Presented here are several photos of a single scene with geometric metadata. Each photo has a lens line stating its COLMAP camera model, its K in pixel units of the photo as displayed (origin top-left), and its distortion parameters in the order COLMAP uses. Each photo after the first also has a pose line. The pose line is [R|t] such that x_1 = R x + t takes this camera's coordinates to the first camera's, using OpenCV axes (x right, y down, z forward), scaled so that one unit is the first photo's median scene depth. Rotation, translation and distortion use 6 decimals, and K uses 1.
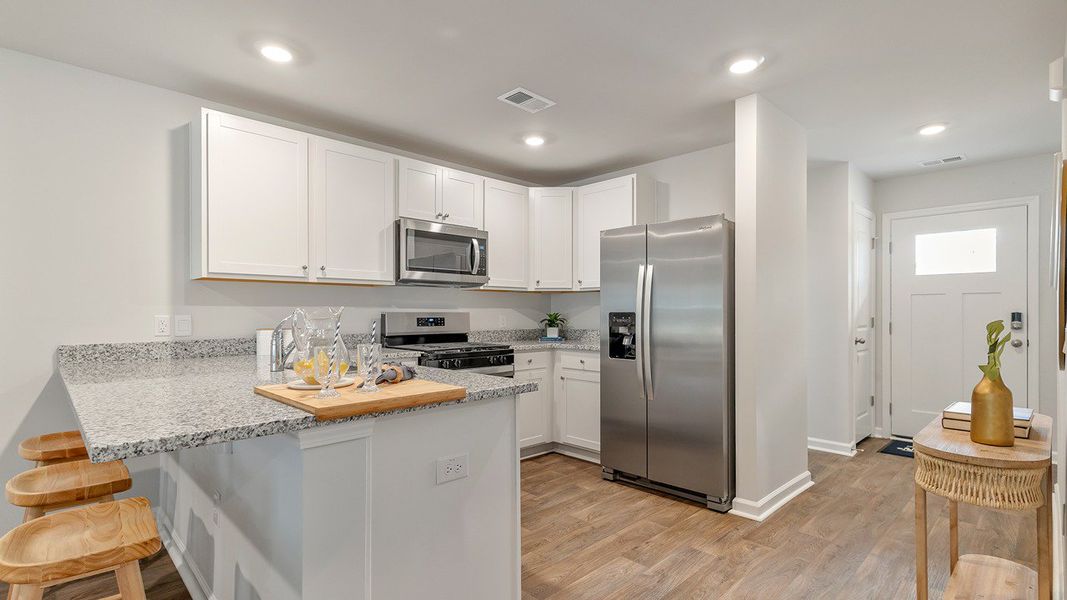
lens RADIAL K [[500.7, 0, 532.3], [0, 500.7, 314.3], [0, 0, 1]] dist [0.003814, 0.000342]
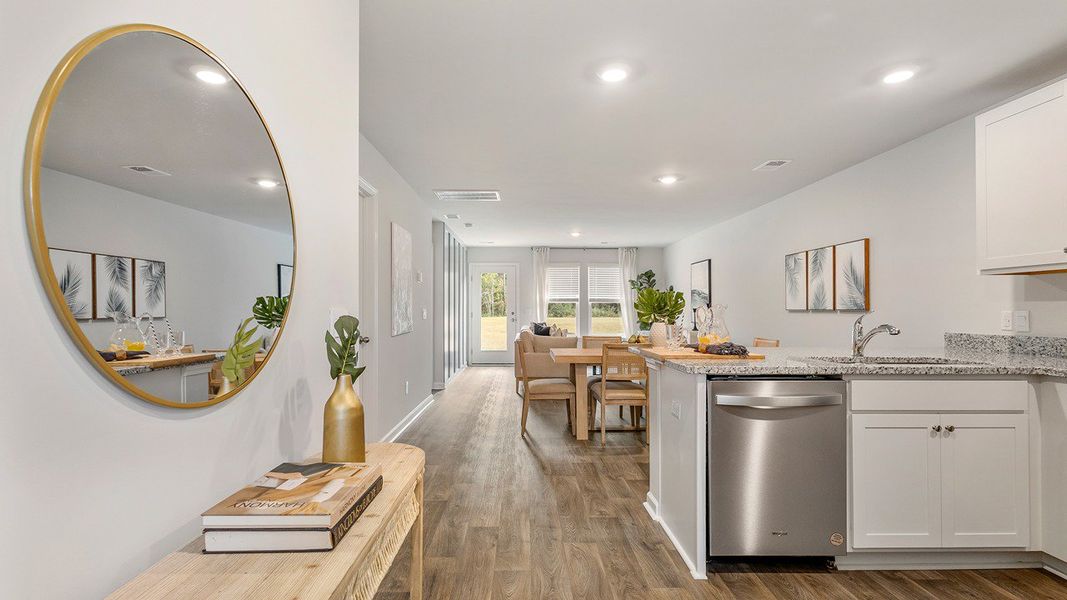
lens RADIAL K [[498.2, 0, 534.0], [0, 498.2, 304.9], [0, 0, 1]] dist [0.004011, 0.000173]
pose [[-0.681374, -0.006329, -0.731908, 0.589043], [-0.002032, 0.999975, -0.006756, -0.001646], [0.731932, -0.003115, -0.681370, 0.798542]]
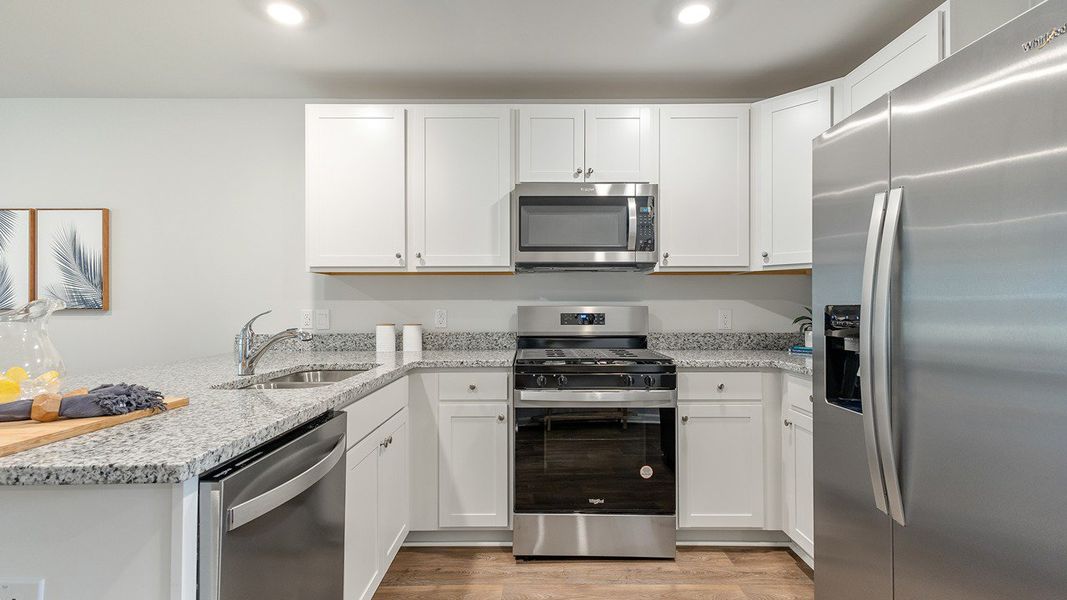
lens RADIAL K [[498.2, 0, 534.0], [0, 498.2, 304.9], [0, 0, 1]] dist [0.004011, 0.000173]
pose [[0.712419, -0.003212, -0.701747, 0.289463], [-0.000114, 0.999989, -0.004693, -0.002624], [0.701755, 0.003423, 0.712410, 0.468715]]
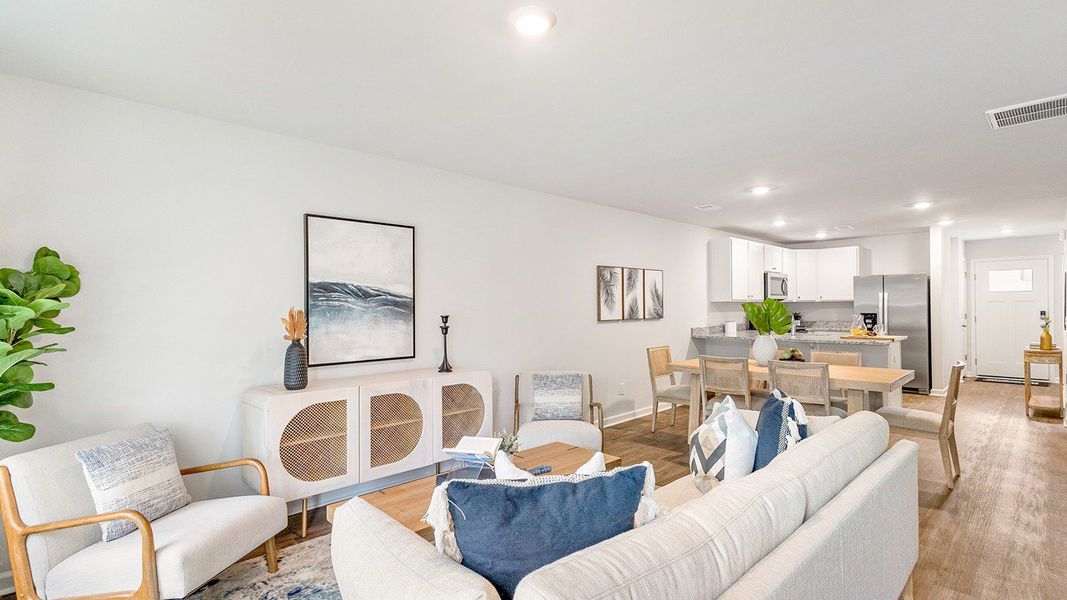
lens RADIAL K [[498.2, 0, 534.0], [0, 498.2, 304.9], [0, 0, 1]] dist [0.004011, 0.000173]
pose [[0.999928, -0.007424, -0.009477, -1.280040], [0.007385, 0.999964, -0.004087, -0.042679], [0.009507, 0.004016, 0.999947, -1.237196]]
